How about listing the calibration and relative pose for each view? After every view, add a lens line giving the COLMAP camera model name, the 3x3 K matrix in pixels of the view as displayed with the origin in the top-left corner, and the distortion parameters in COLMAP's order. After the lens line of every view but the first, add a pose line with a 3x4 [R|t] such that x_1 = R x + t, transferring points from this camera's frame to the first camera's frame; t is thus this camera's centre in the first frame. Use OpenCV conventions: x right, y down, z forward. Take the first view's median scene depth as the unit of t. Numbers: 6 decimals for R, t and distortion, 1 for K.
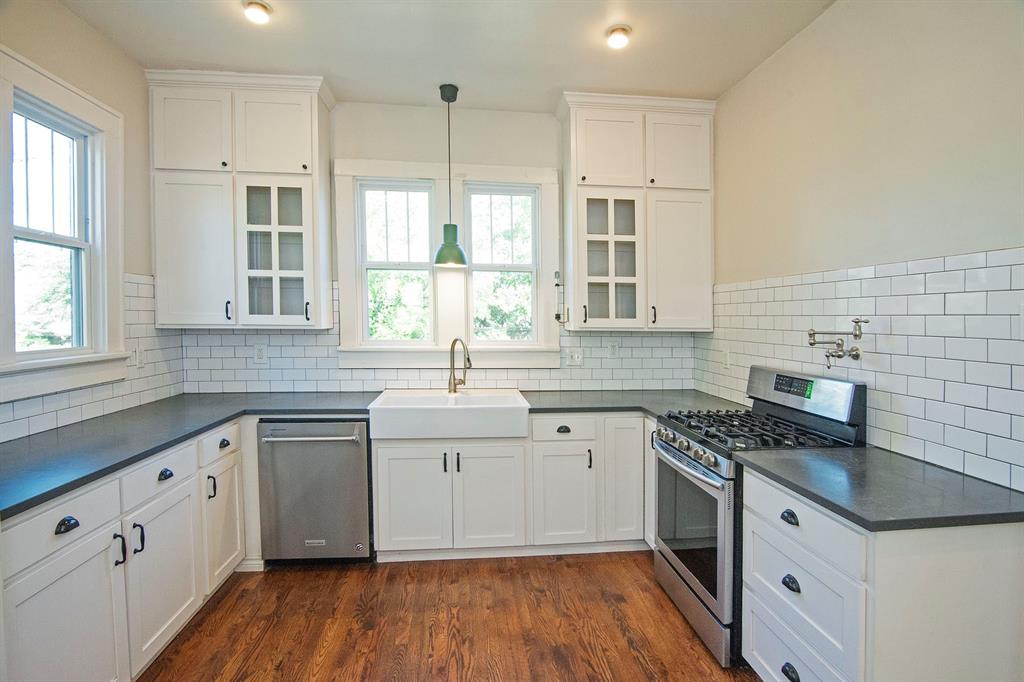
lens RADIAL K [[511.7, 0, 522.0], [0, 511.7, 333.2], [0, 0, 1]] dist [-0.014348, -0.000249]
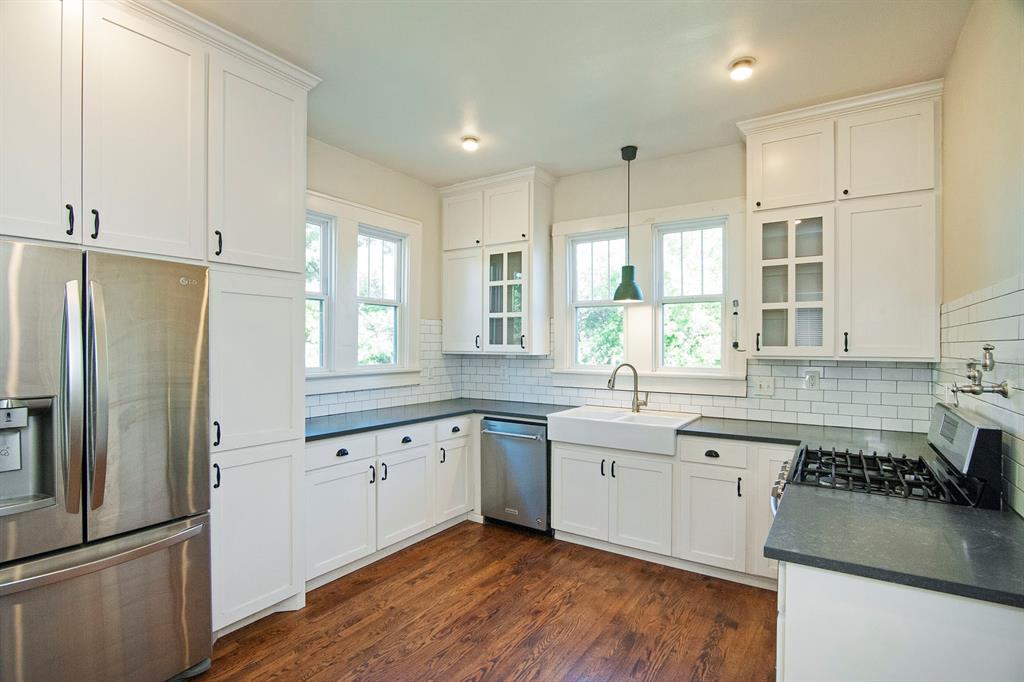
lens RADIAL K [[511.7, 0, 526.8], [0, 511.7, 351.5], [0, 0, 1]] dist [-0.014348, -0.000249]
pose [[0.772094, 0.002310, -0.635504, 0.460404], [-0.017376, 0.999696, -0.017477, 0.006424], [0.635270, 0.024537, 0.771900, -0.039424]]
